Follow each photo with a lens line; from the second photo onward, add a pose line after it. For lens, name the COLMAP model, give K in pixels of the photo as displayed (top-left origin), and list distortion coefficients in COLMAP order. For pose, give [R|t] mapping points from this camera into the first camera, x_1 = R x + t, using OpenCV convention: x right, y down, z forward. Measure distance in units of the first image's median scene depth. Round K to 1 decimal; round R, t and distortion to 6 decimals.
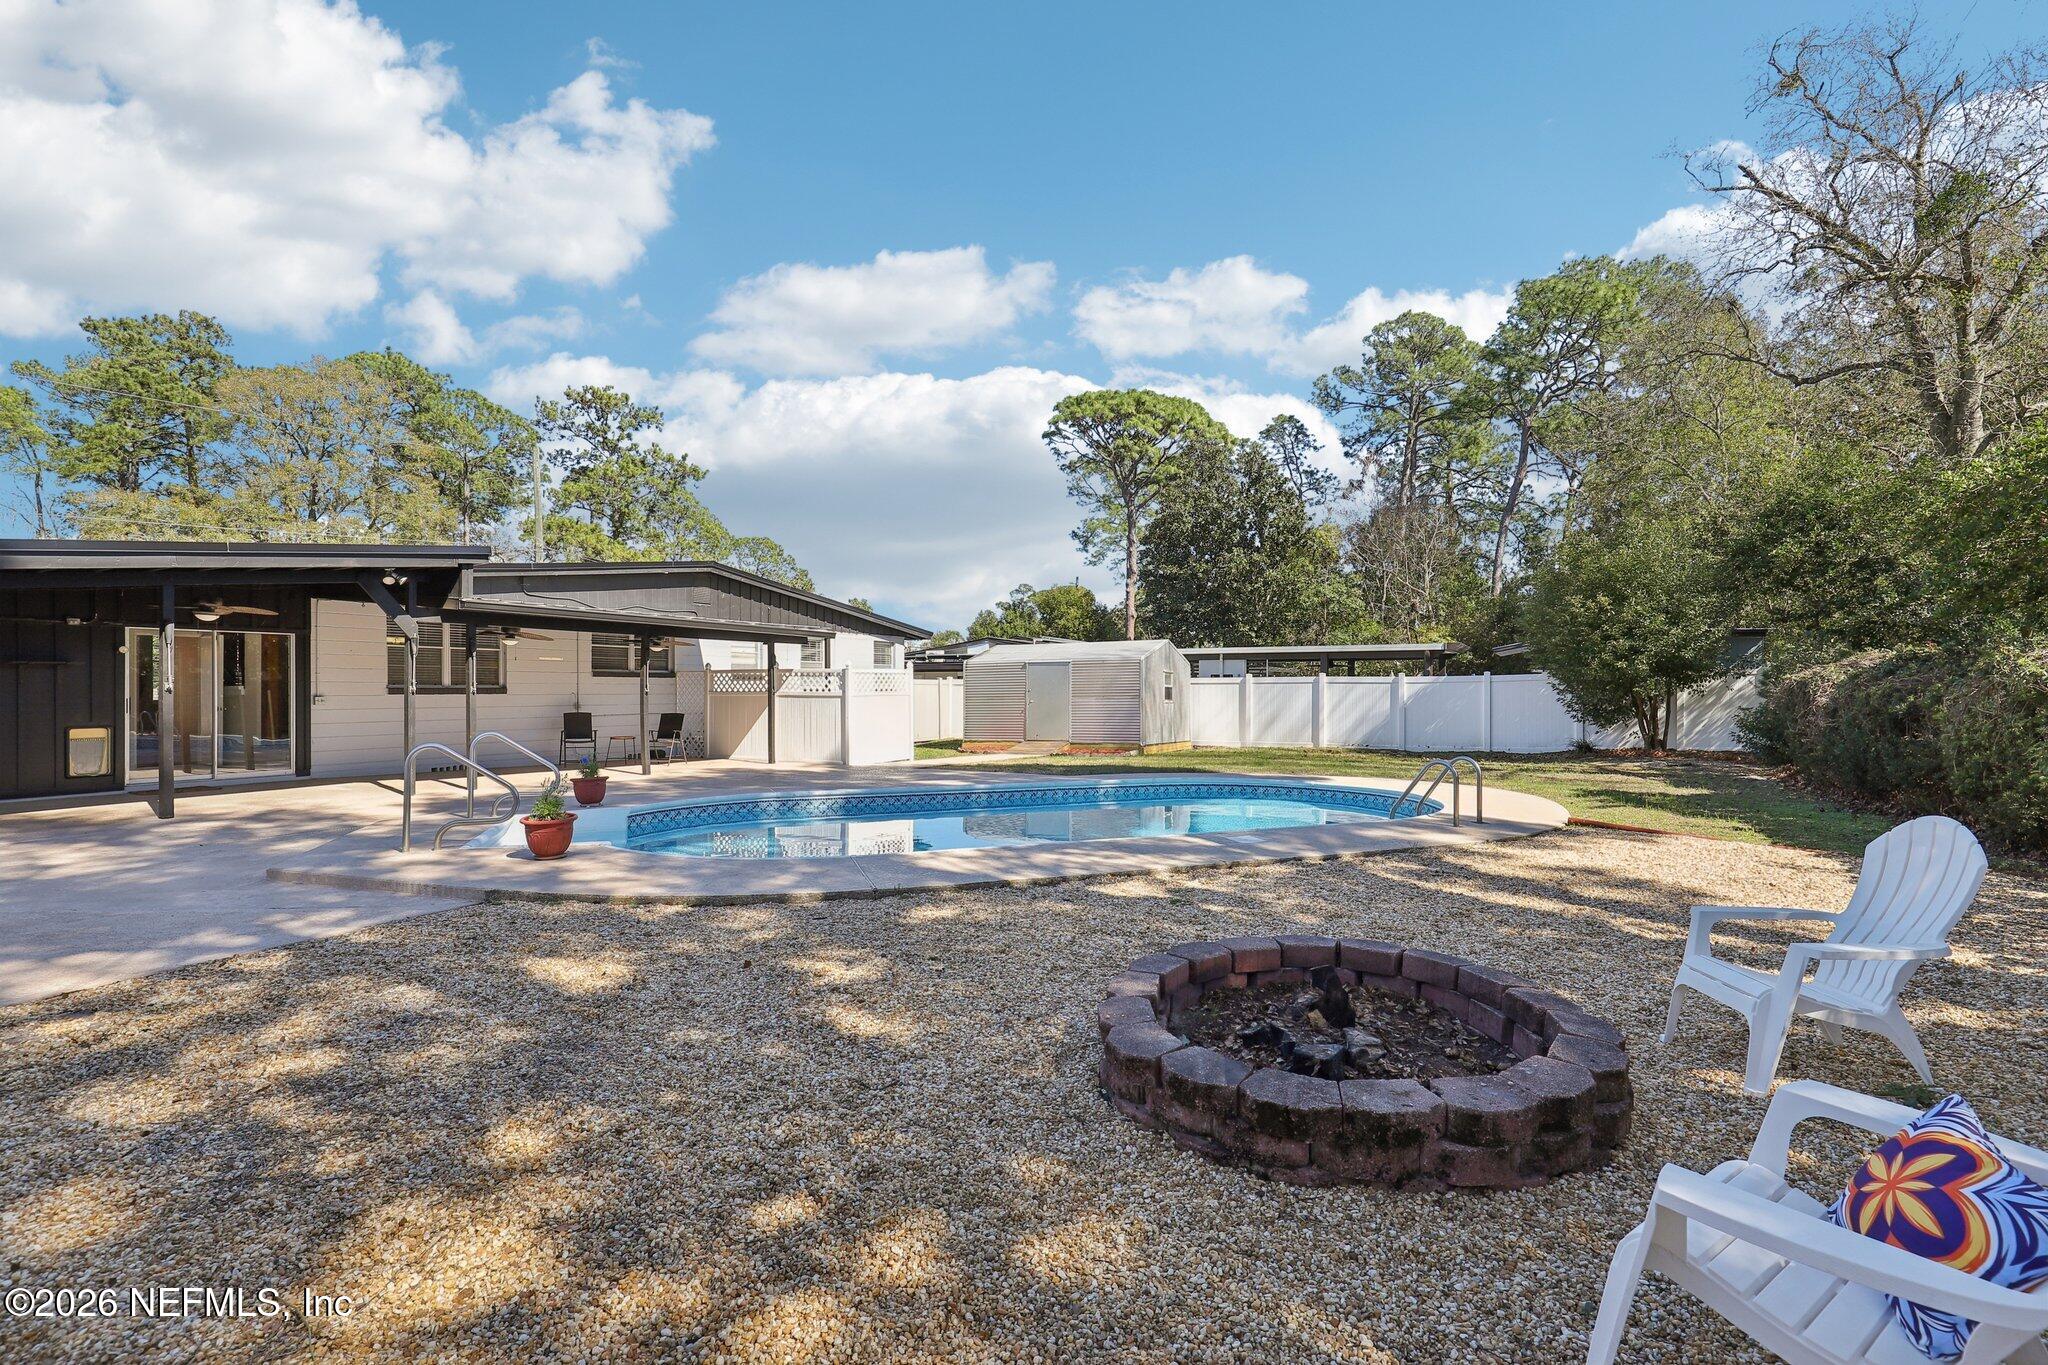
lens RADIAL K [[937.6, 0, 1038.5], [0, 937.6, 687.5], [0, 0, 1]] dist [-0.000320, 0.000863]
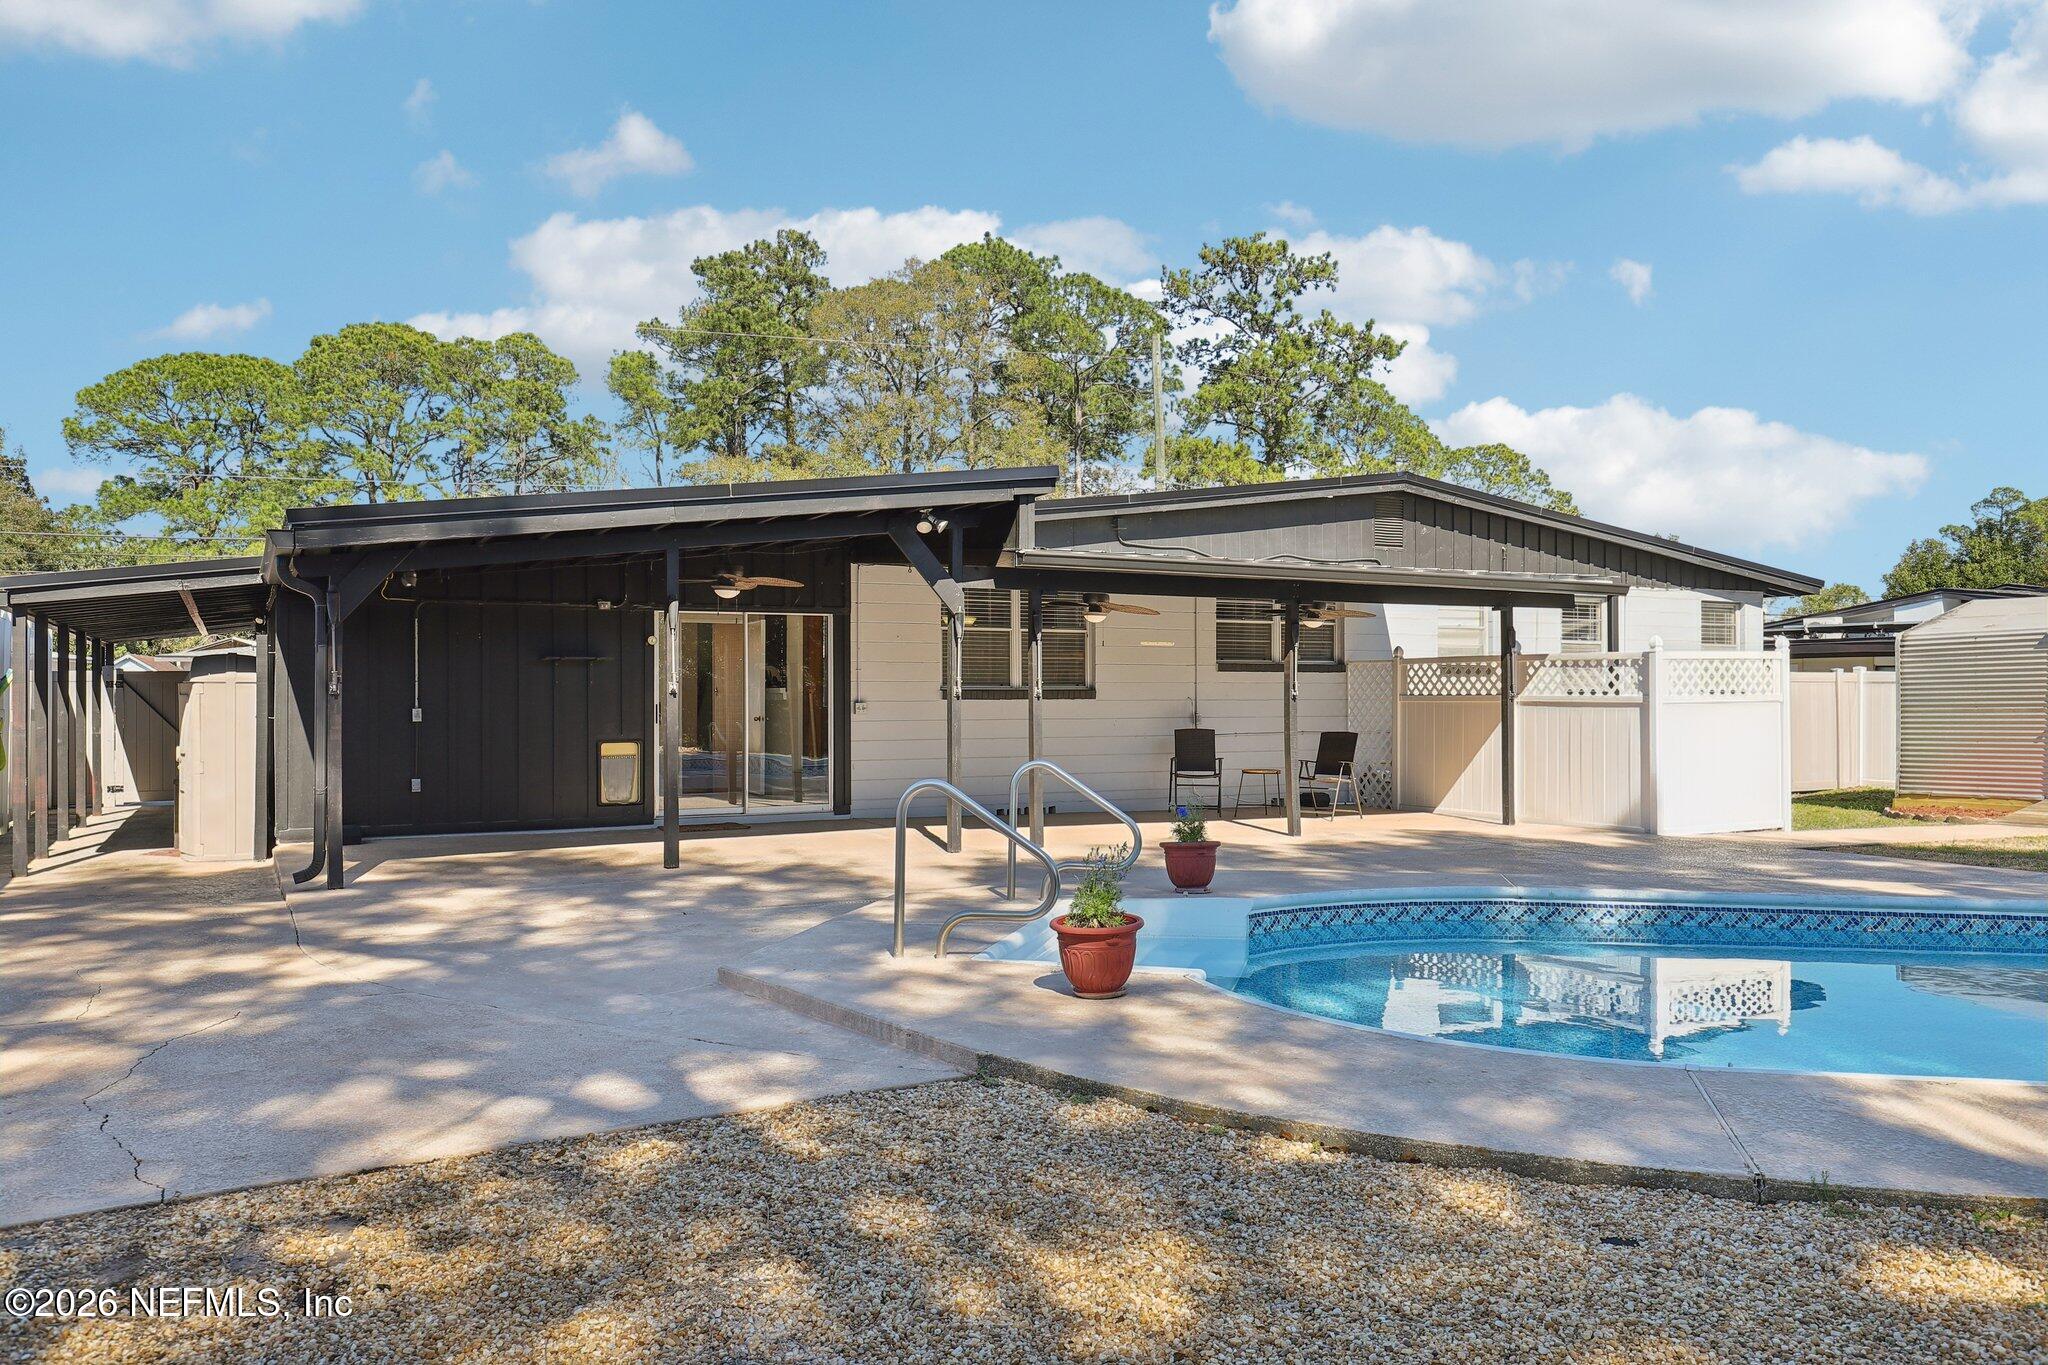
lens RADIAL K [[1513.4, 0, 1029.0], [0, 1513.4, 678.7], [0, 0, 1]] dist [-0.003880, -0.007605]
pose [[0.833042, -0.007275, -0.553162, -0.025270], [0.003032, 0.999959, -0.008585, 0.001690], [0.553202, 0.005474, 0.833029, 0.095180]]
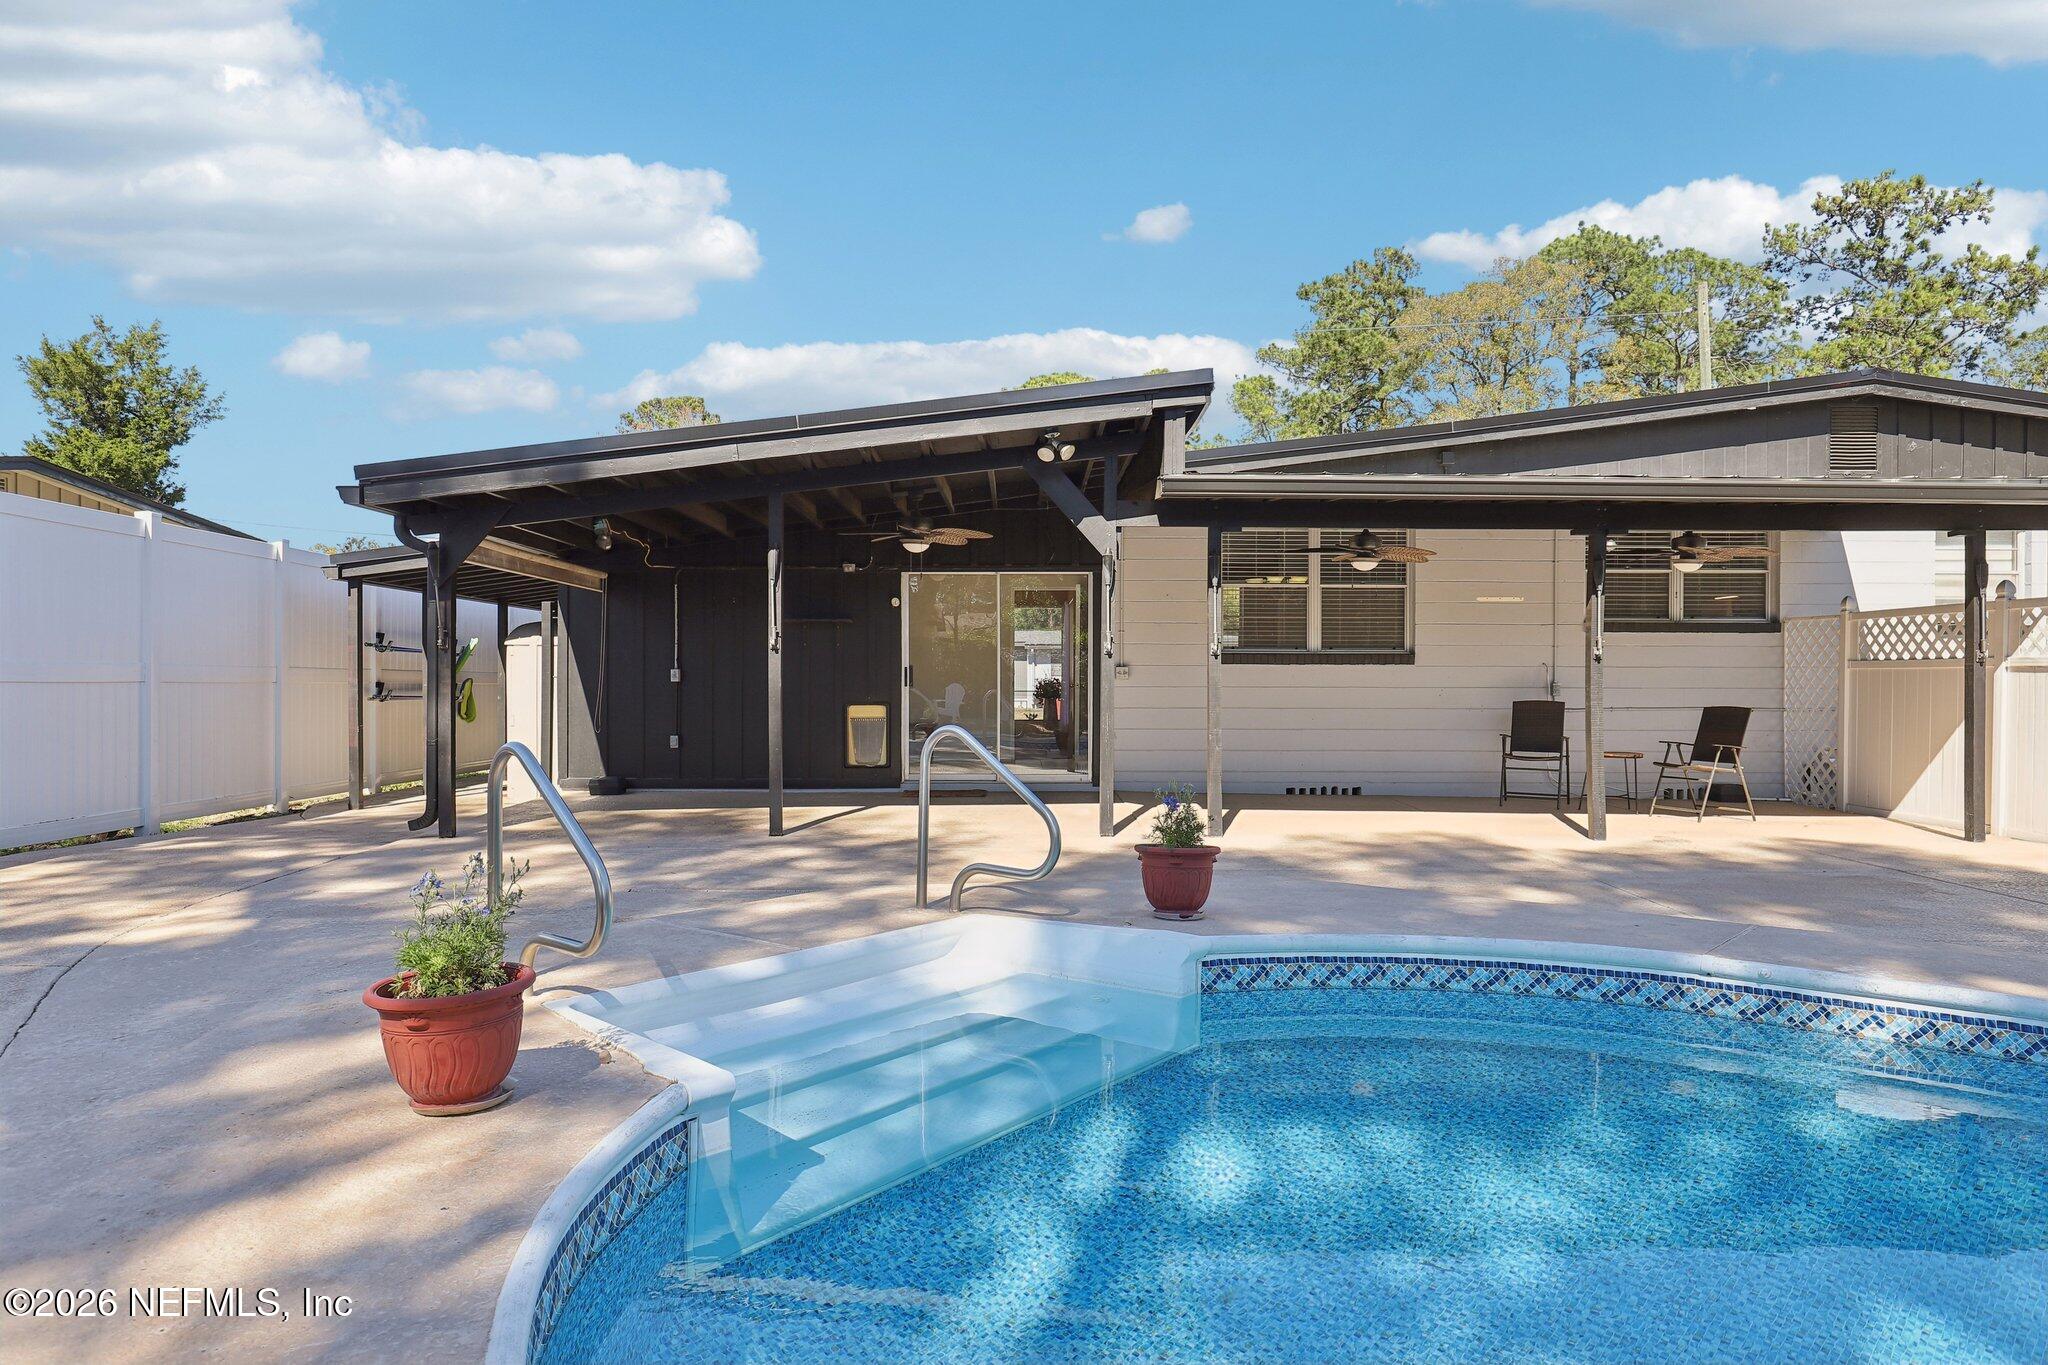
lens RADIAL K [[1302.7, 0, 1020.1], [0, 1302.7, 670.8], [0, 0, 1]] dist [-0.001211, 0.000343]
pose [[0.490967, -0.003048, -0.871173, -0.009254], [-0.000584, 0.999993, -0.003828, 0.012617], [0.871178, 0.002389, 0.490962, 0.380528]]
